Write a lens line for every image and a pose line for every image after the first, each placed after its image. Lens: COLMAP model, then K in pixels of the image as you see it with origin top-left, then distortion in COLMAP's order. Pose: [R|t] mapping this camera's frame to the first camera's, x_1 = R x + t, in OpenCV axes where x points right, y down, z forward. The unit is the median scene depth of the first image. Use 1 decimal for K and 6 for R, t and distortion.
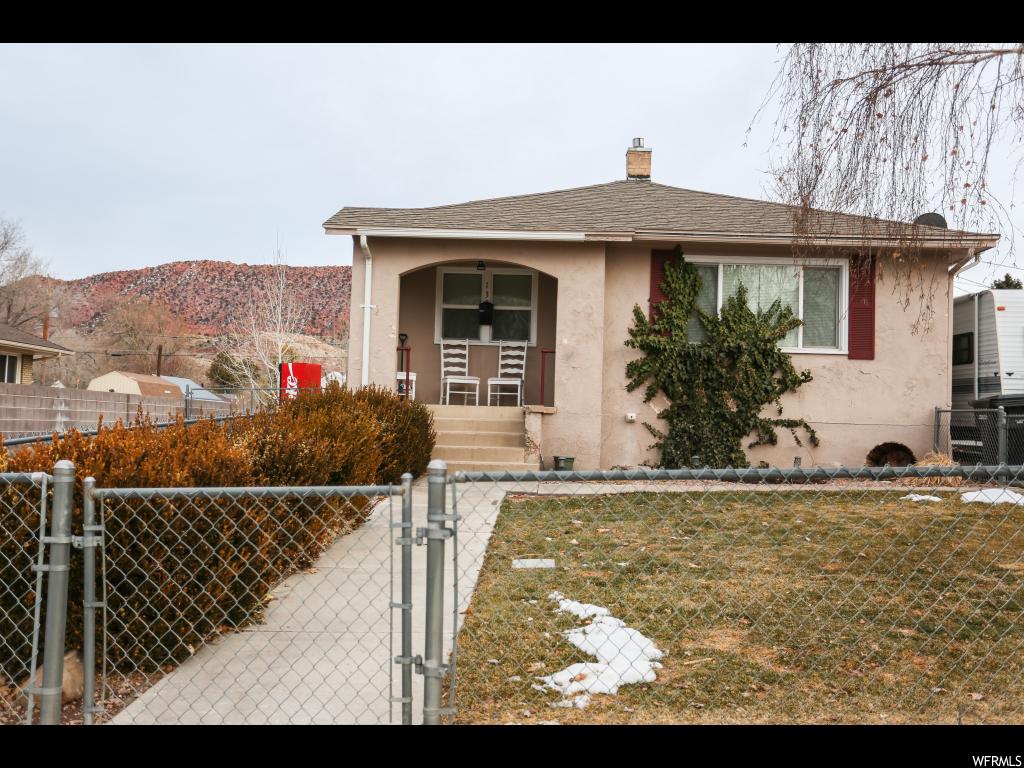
lens RADIAL K [[947.9, 0, 512.1], [0, 947.9, 383.5], [0, 0, 1]] dist [-0.001051, -0.000830]
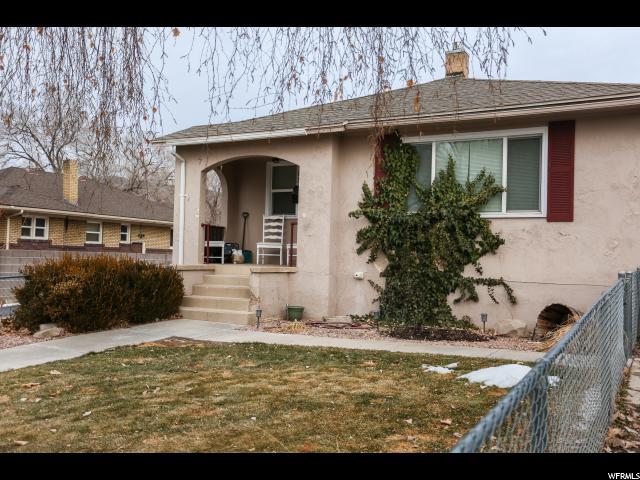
lens RADIAL K [[625.9, 0, 320.0], [0, 625.9, 240.0], [0, 0, 1]] dist [0.004400, 0.002140]
pose [[0.883726, -0.018606, -0.467634, 0.457427], [0.020795, 0.999784, -0.000480, -0.010378], [0.467542, -0.009300, 0.883922, 0.267482]]
